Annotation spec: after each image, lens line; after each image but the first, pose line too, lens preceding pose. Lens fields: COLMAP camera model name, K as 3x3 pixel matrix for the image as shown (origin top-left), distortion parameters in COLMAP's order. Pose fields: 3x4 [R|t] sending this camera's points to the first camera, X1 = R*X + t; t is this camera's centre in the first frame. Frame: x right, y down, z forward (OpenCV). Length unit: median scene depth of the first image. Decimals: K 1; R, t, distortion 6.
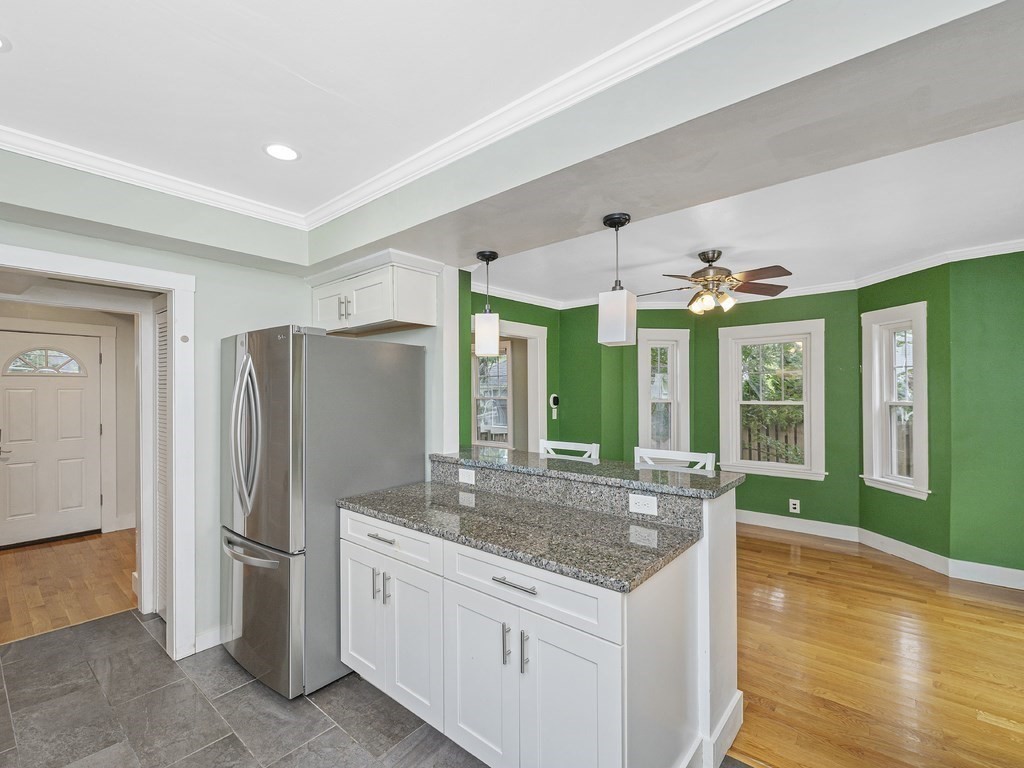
lens RADIAL K [[458.5, 0, 511.1], [0, 458.5, 386.8], [0, 0, 1]] dist [-0.000692, 0.000074]
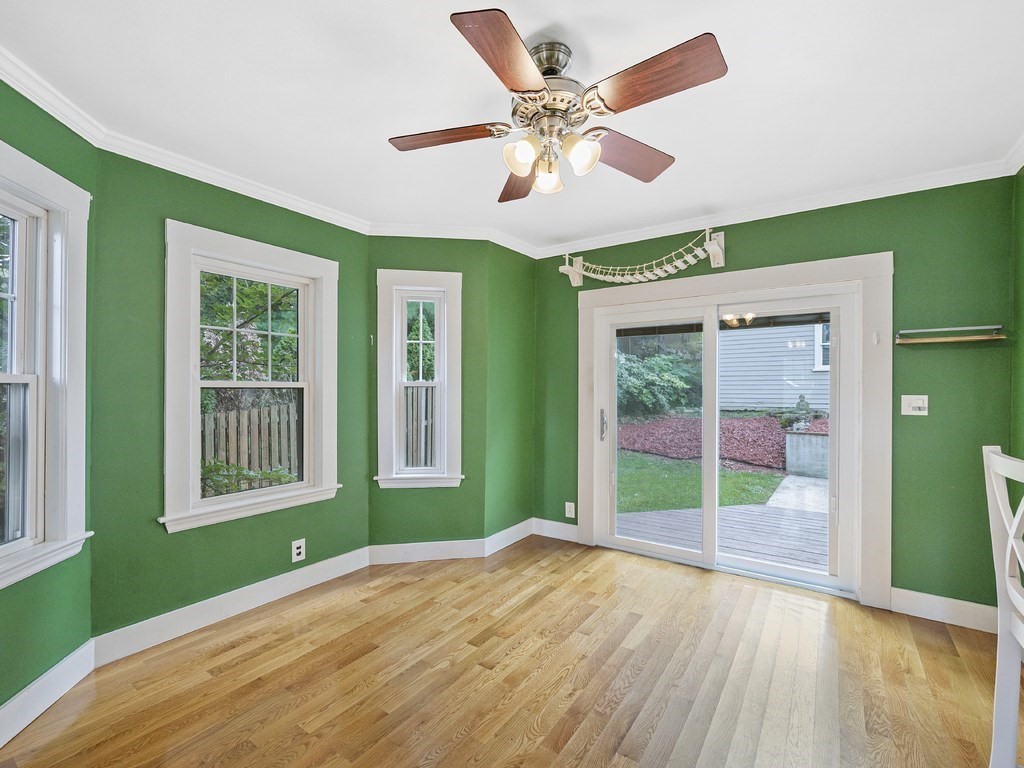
lens RADIAL K [[458.5, 0, 511.1], [0, 458.5, 386.8], [0, 0, 1]] dist [-0.000692, 0.000074]
pose [[-0.082288, 0.005019, 0.996596, -0.027594], [-0.011665, 0.999914, -0.005999, 0.042822], [-0.996540, -0.012119, -0.082223, 0.838299]]
